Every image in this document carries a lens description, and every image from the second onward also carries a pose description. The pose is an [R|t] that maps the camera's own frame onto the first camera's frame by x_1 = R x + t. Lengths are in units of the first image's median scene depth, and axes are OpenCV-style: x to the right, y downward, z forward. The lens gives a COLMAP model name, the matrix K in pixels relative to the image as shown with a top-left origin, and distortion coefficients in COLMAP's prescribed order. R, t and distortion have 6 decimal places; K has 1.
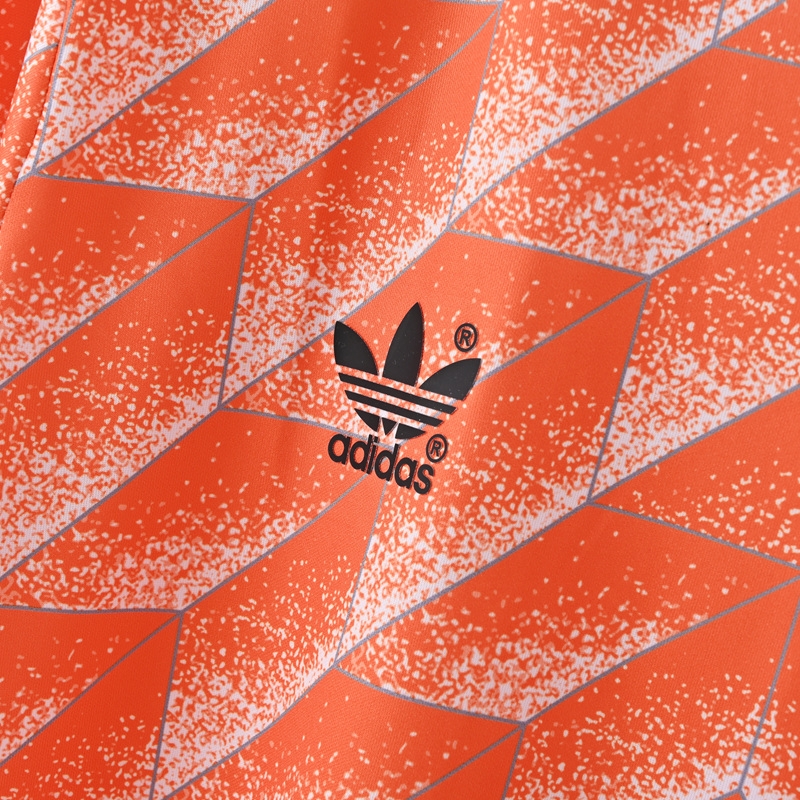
lens RADIAL K [[1787.6, 0, 402.7], [0, 1787.6, 399.0], [0, 0, 1]] dist [-0.024214, 0.000000]
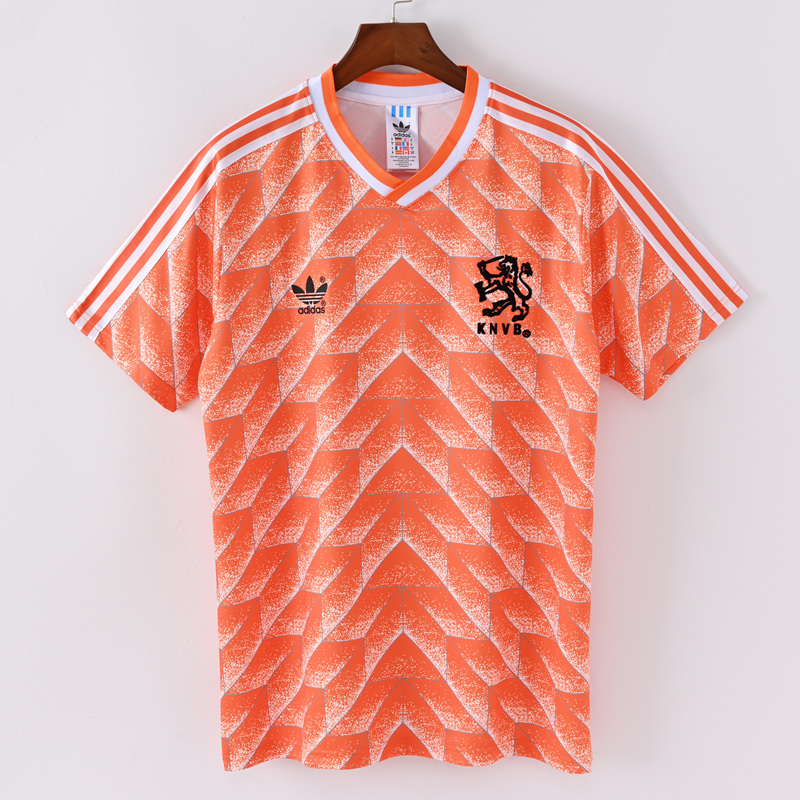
lens RADIAL K [[1778.1, 0, 398.9], [0, 1778.1, 400.2], [0, 0, 1]] dist [-0.020742, 0.000000]
pose [[0.934272, -0.305976, 0.183068, -0.760194], [0.299144, 0.952023, 0.064536, 0.028068], [-0.194032, -0.005530, 0.980980, -3.808051]]
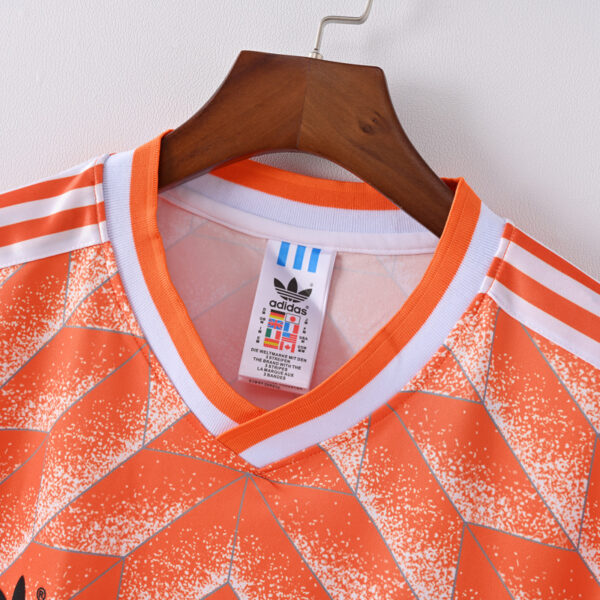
lens RADIAL K [[1047.6, 0, 297.0], [0, 1047.6, 298.2], [0, 0, 1]] dist [0.009484, 0.000000]
pose [[0.992825, -0.091365, 0.077148, 0.273974], [0.101018, 0.986055, -0.132250, -0.186576], [-0.063989, 0.139095, 0.988210, -0.300679]]
